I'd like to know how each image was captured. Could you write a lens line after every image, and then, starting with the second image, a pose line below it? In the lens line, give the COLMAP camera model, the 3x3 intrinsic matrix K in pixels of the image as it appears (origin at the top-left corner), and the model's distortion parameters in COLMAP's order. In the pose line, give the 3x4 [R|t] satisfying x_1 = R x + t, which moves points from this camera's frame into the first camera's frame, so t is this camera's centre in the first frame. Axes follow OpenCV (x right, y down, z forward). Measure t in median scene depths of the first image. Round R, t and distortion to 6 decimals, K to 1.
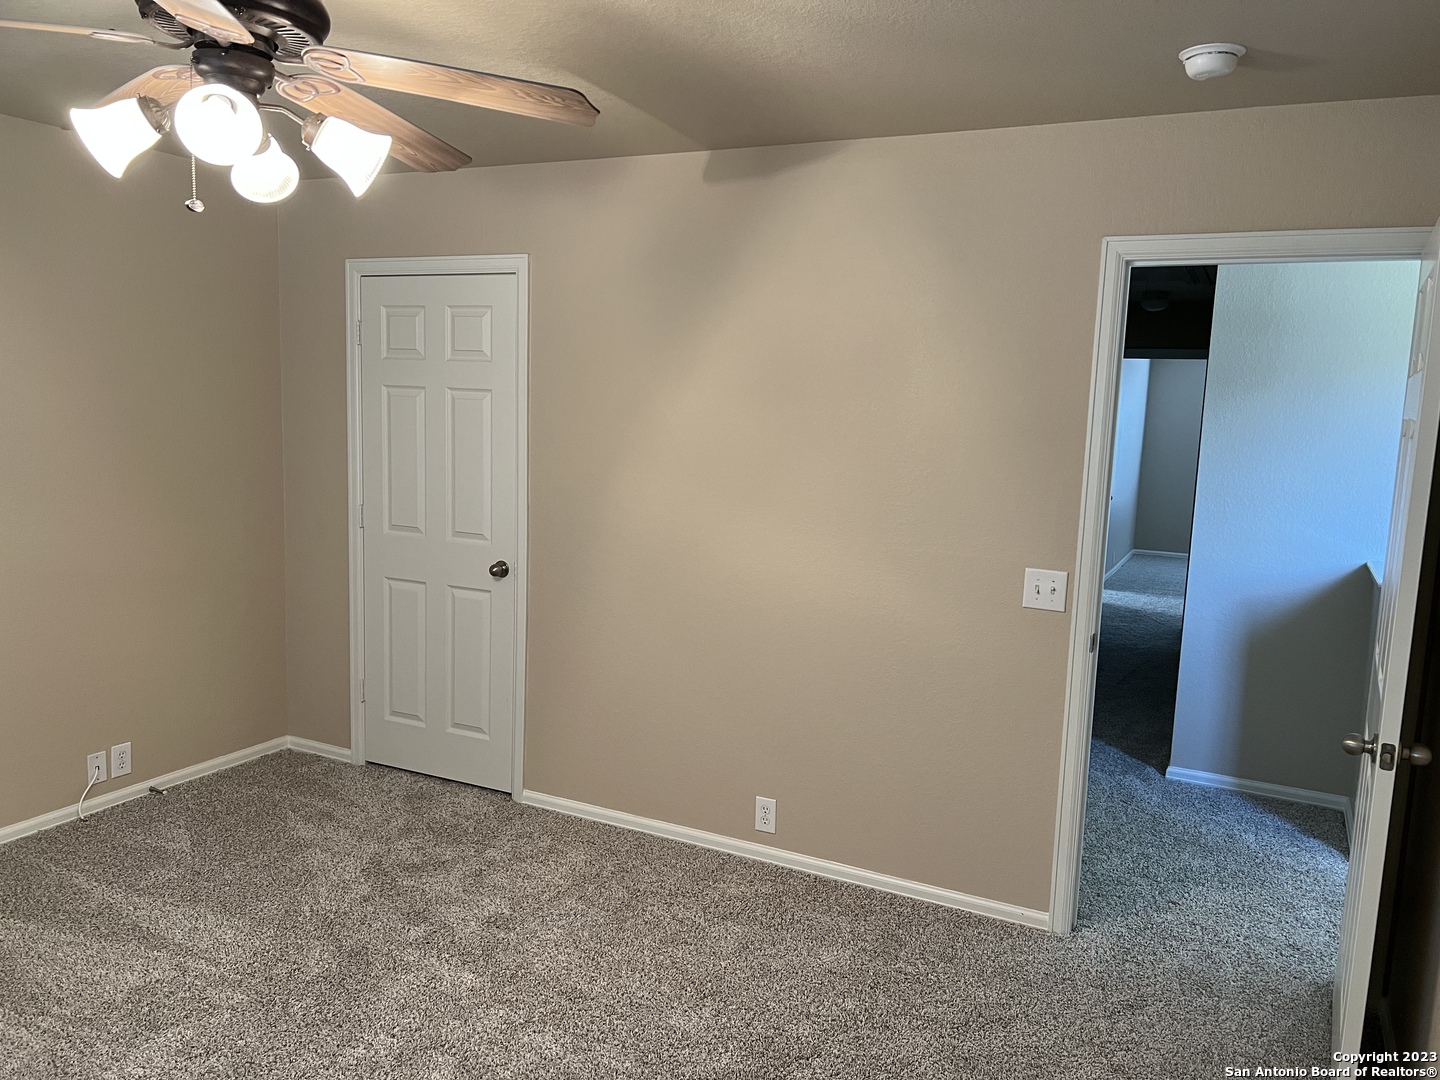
lens RADIAL K [[1085.5, 0, 722.1], [0, 1085.5, 550.4], [0, 0, 1]] dist [0.068833, -0.078725]
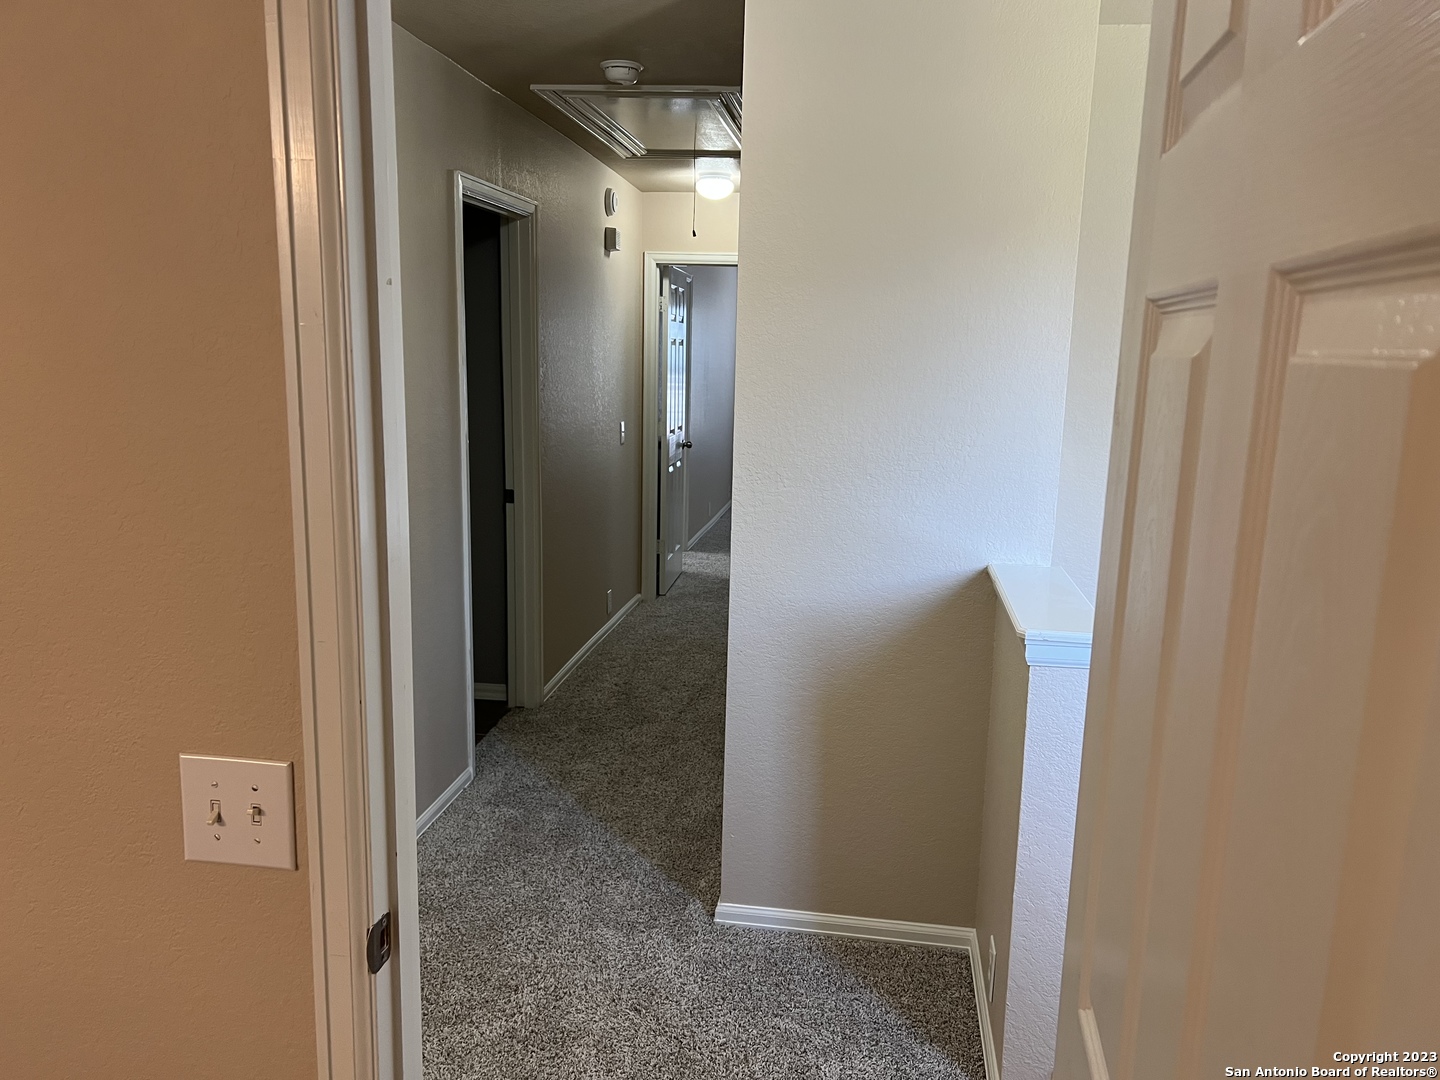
lens RADIAL K [[1085.5, 0, 720.0], [0, 1085.5, 538.2], [0, 0, 1]] dist [0.068833, -0.078725]
pose [[0.947490, -0.068987, 0.312255, 0.250194], [0.055253, 0.997084, 0.052630, -0.045142], [-0.314975, -0.032614, 0.948539, 0.458800]]
